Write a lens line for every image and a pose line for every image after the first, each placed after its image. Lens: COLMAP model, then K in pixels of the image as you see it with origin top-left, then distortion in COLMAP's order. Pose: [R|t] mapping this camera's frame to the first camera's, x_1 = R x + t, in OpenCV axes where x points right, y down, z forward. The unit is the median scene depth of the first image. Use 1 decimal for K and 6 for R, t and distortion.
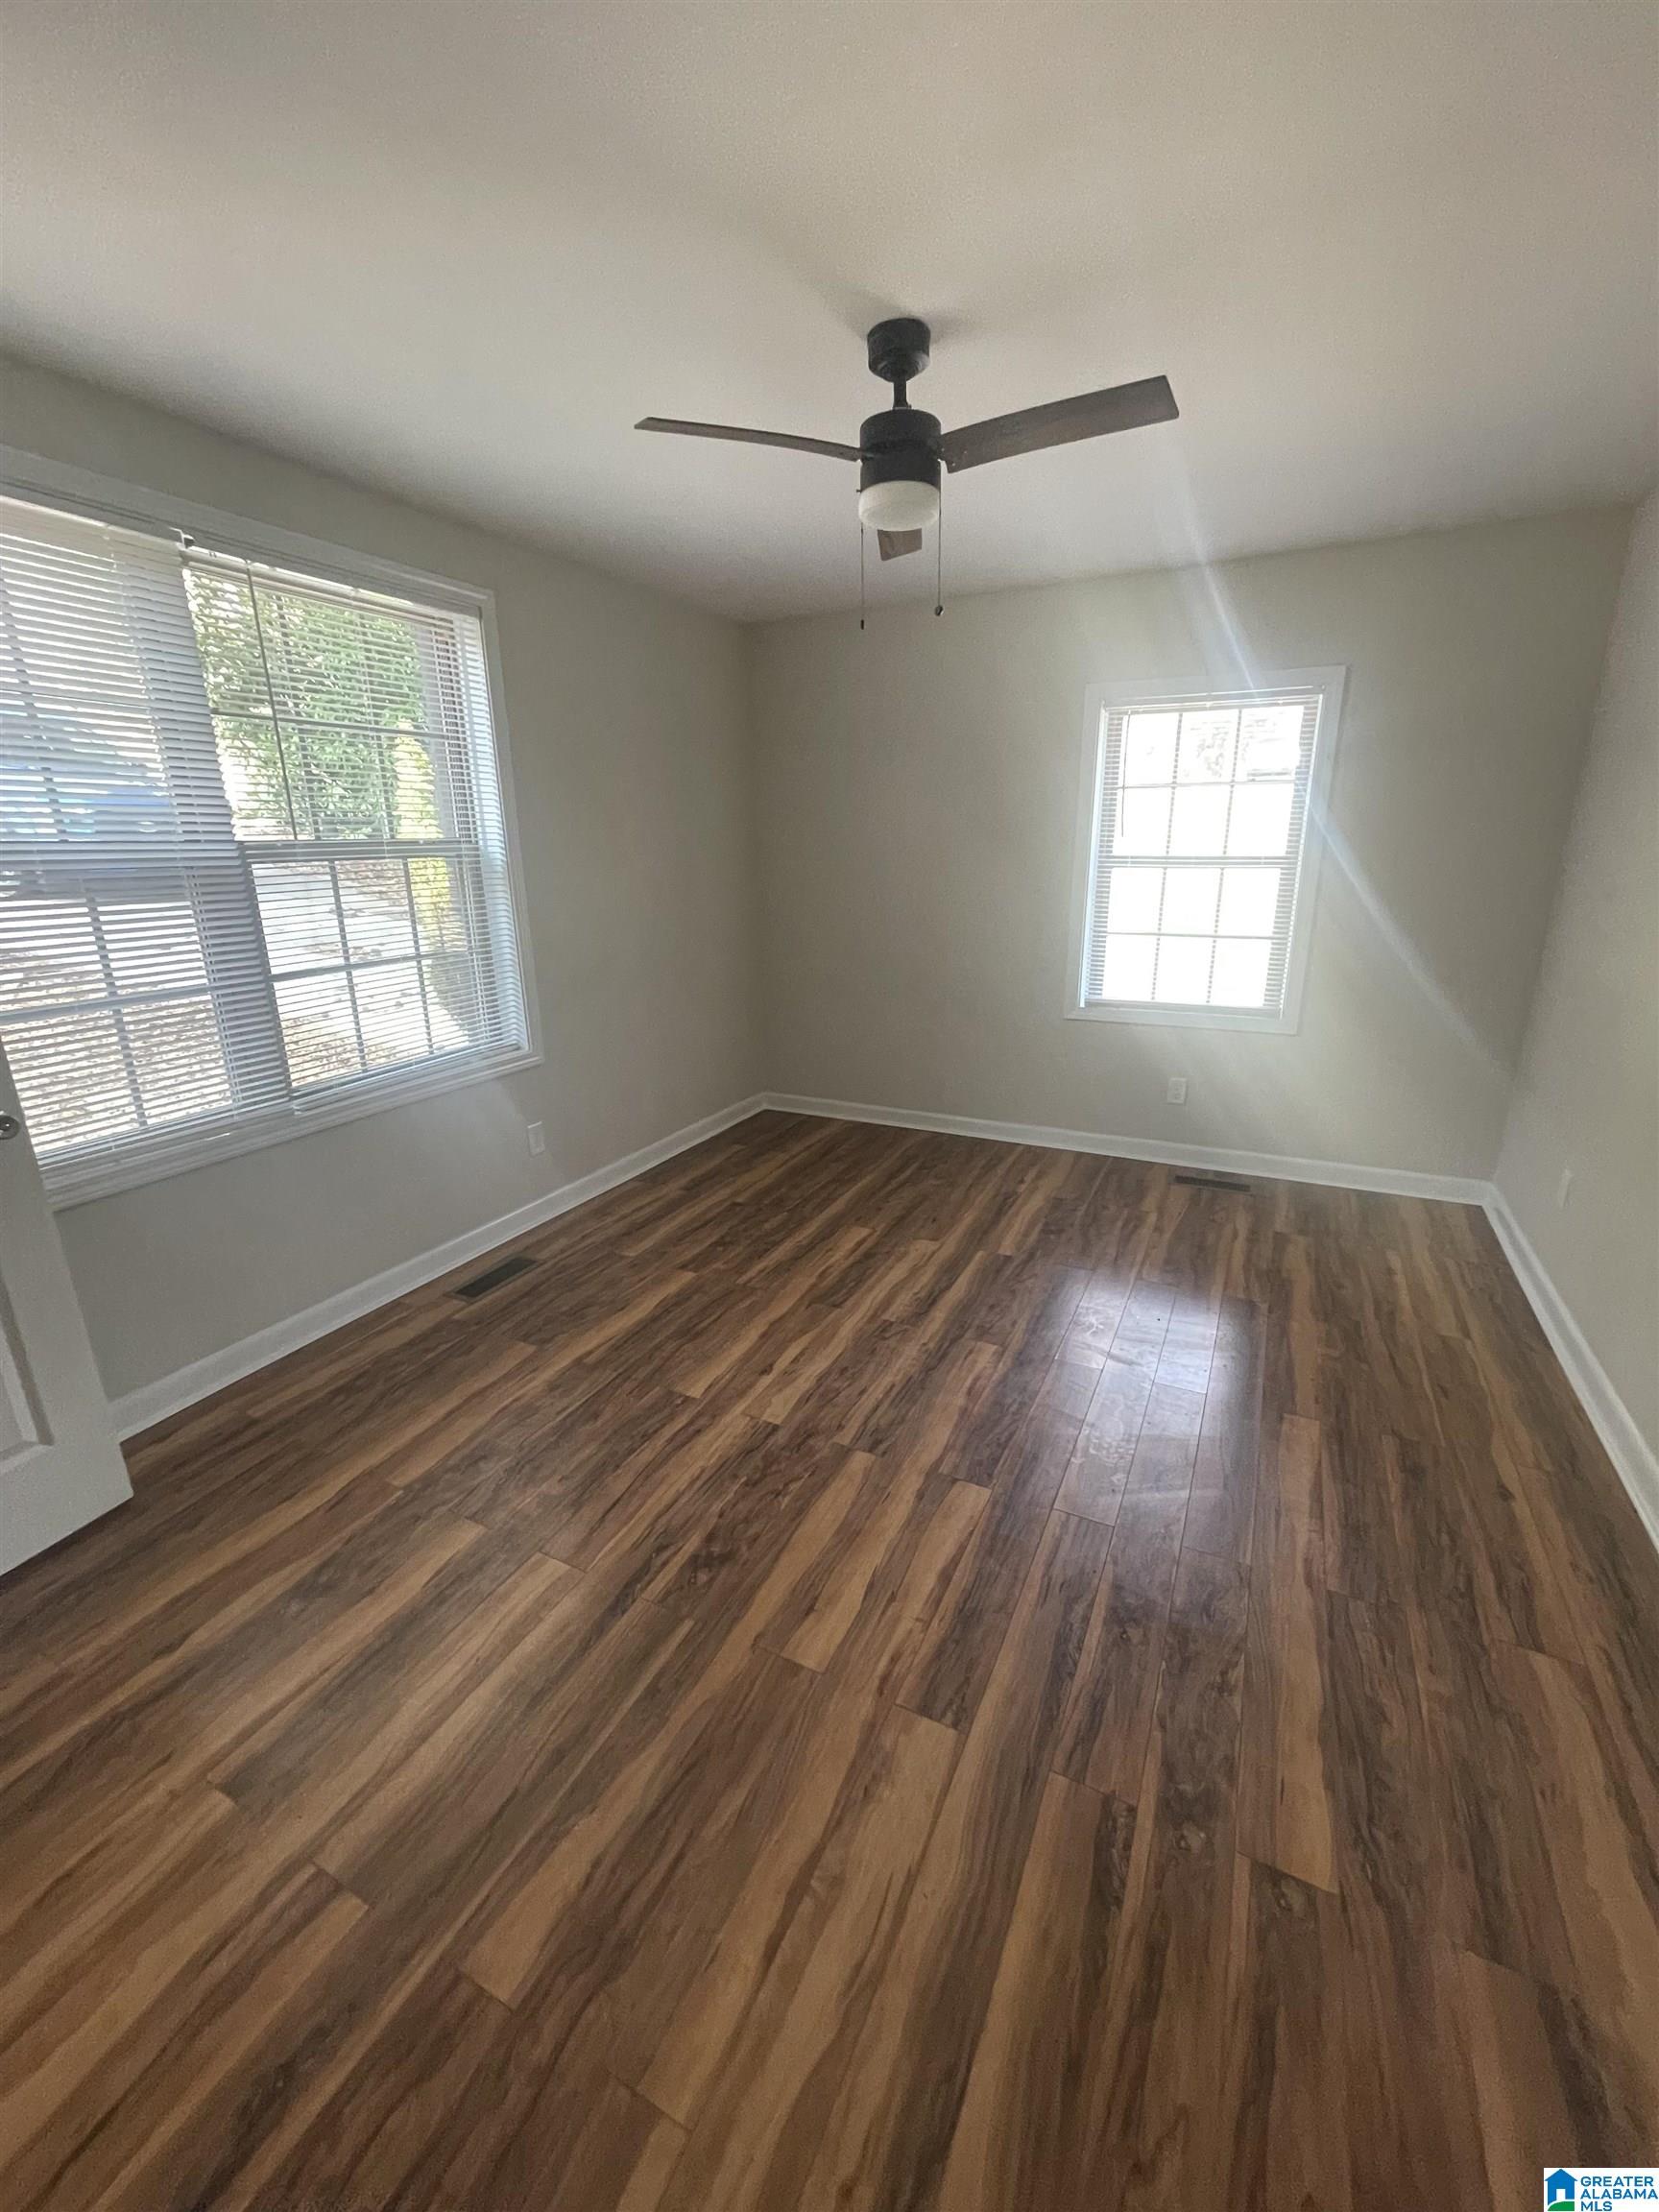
lens RADIAL K [[899.8, 0, 824.8], [0, 899.8, 1109.8], [0, 0, 1]] dist [0.002319, -0.000239]
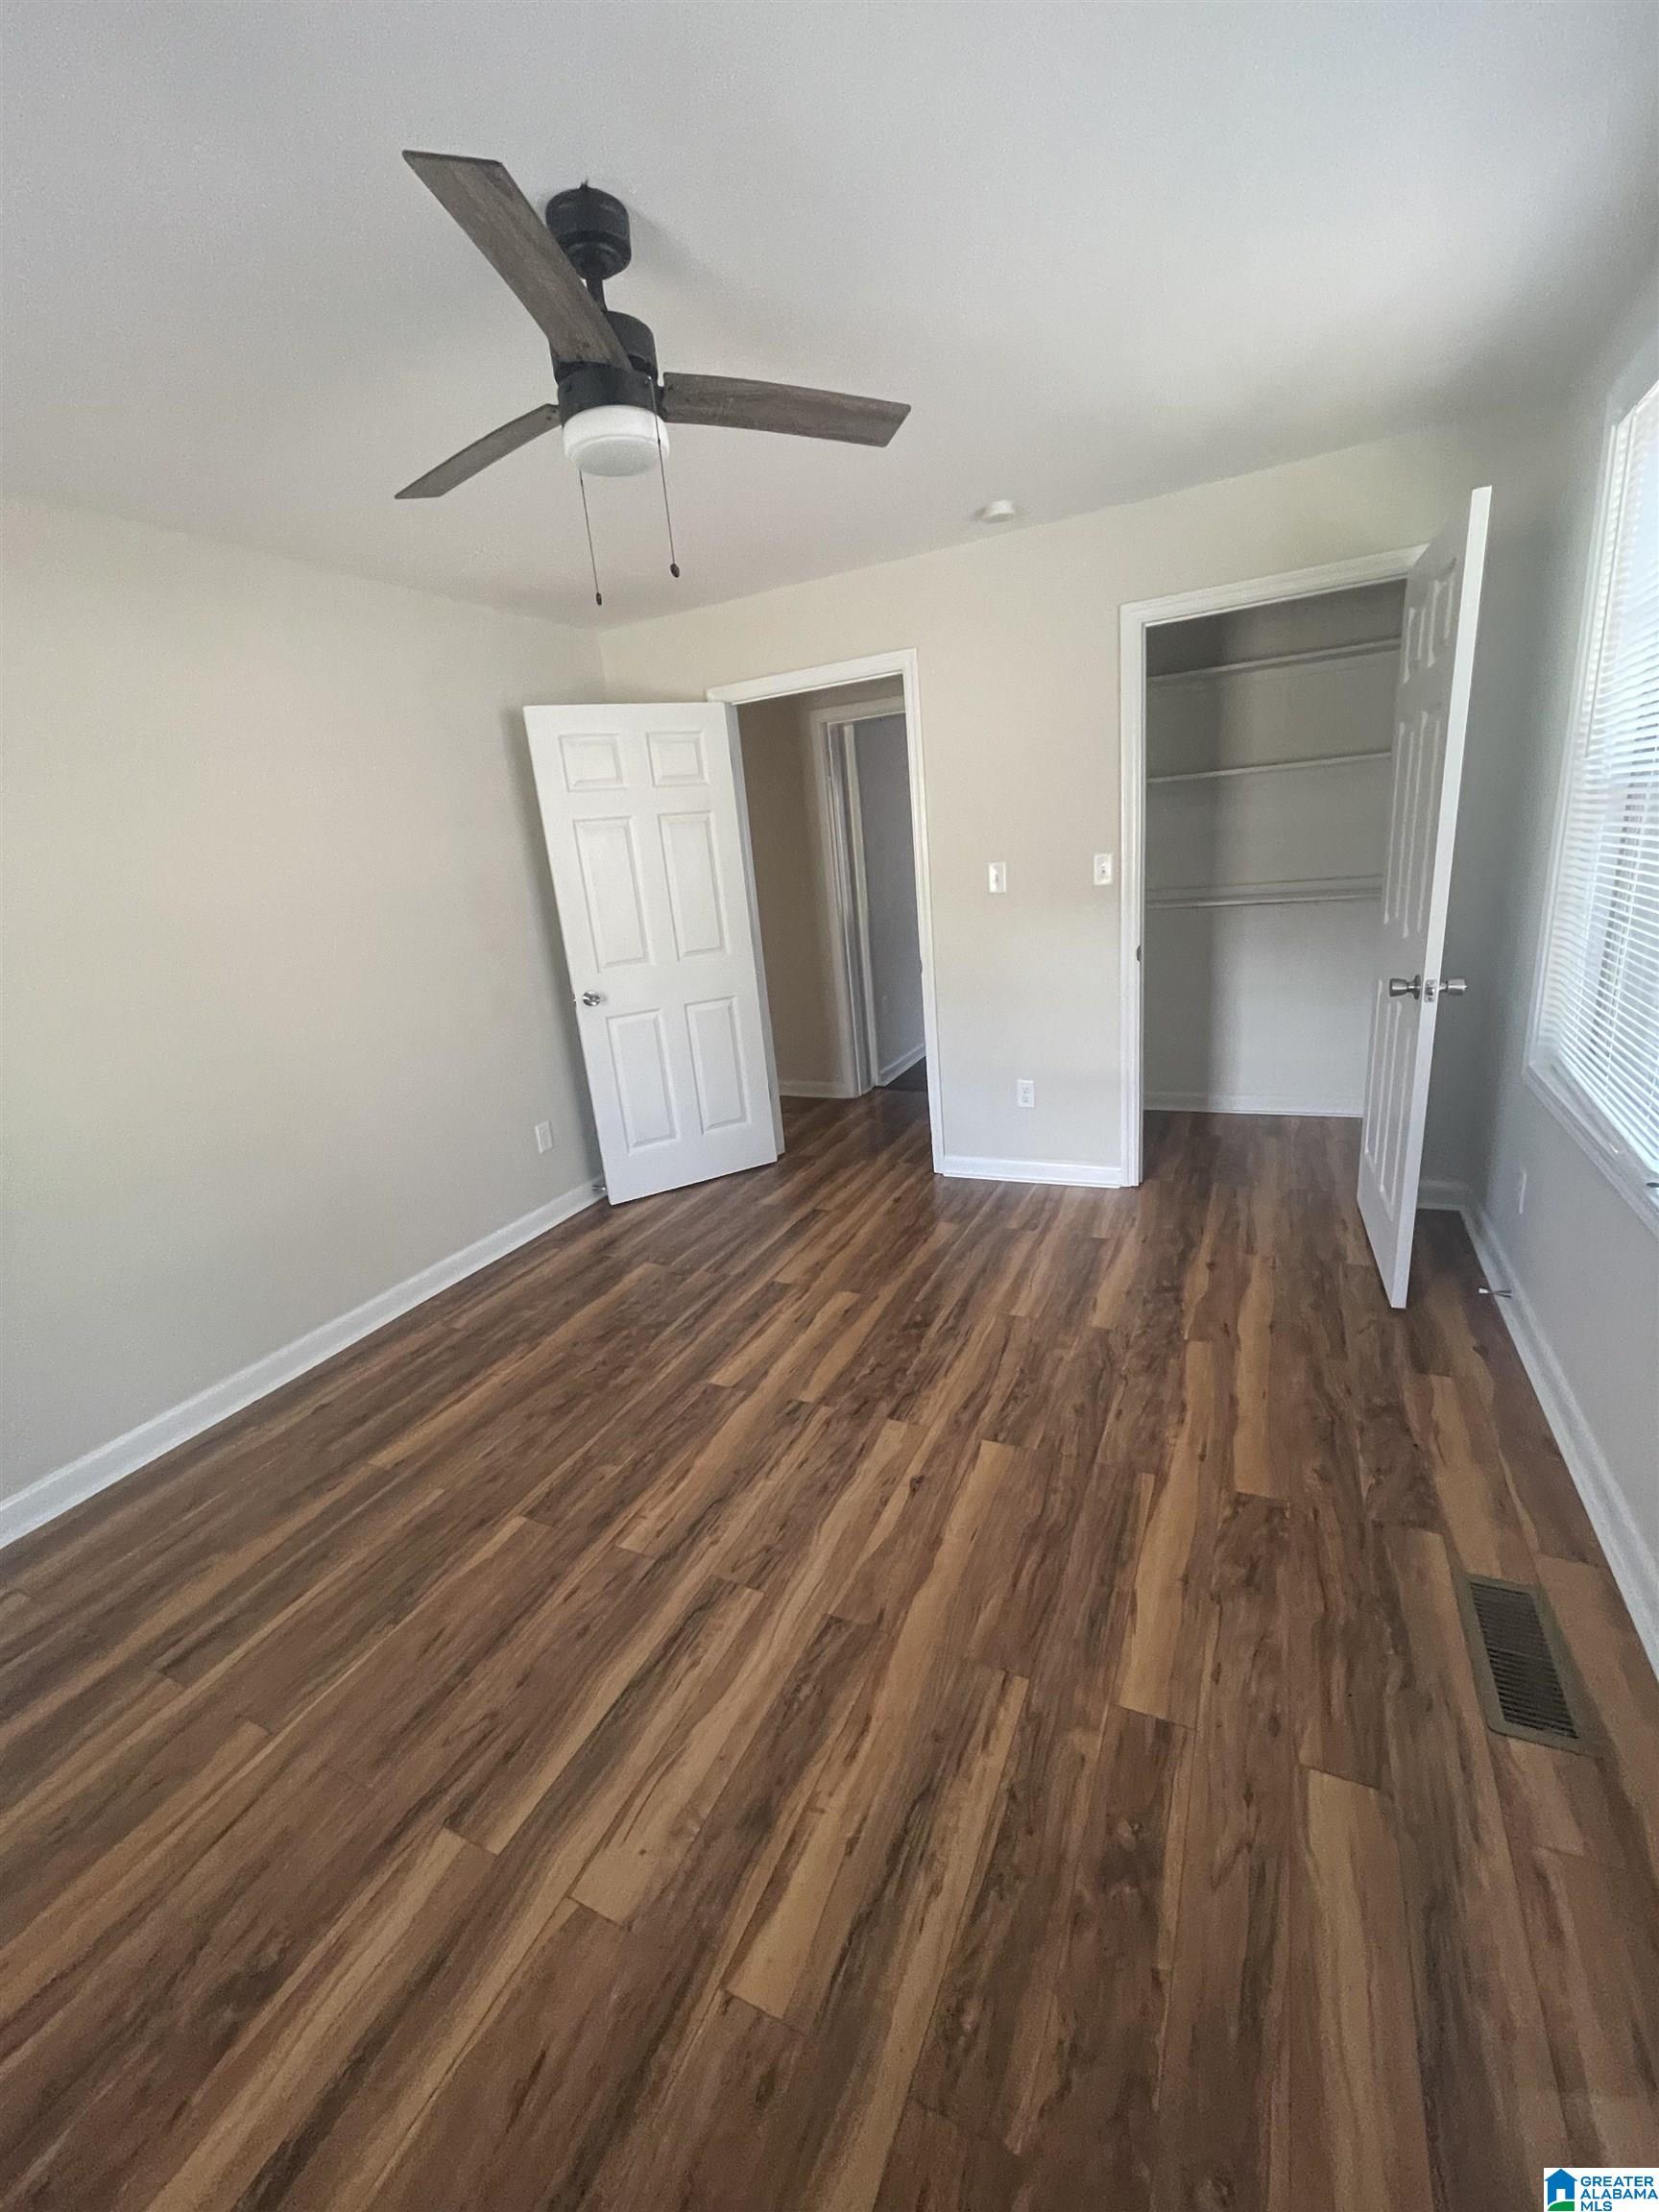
lens RADIAL K [[899.8, 0, 816.0], [0, 899.8, 1109.4], [0, 0, 1]] dist [0.002319, -0.000239]
pose [[-0.993678, 0.107652, 0.031871, -0.037711], [0.107658, 0.833132, 0.542495, -0.470316], [0.031848, 0.542496, -0.839454, 1.567872]]
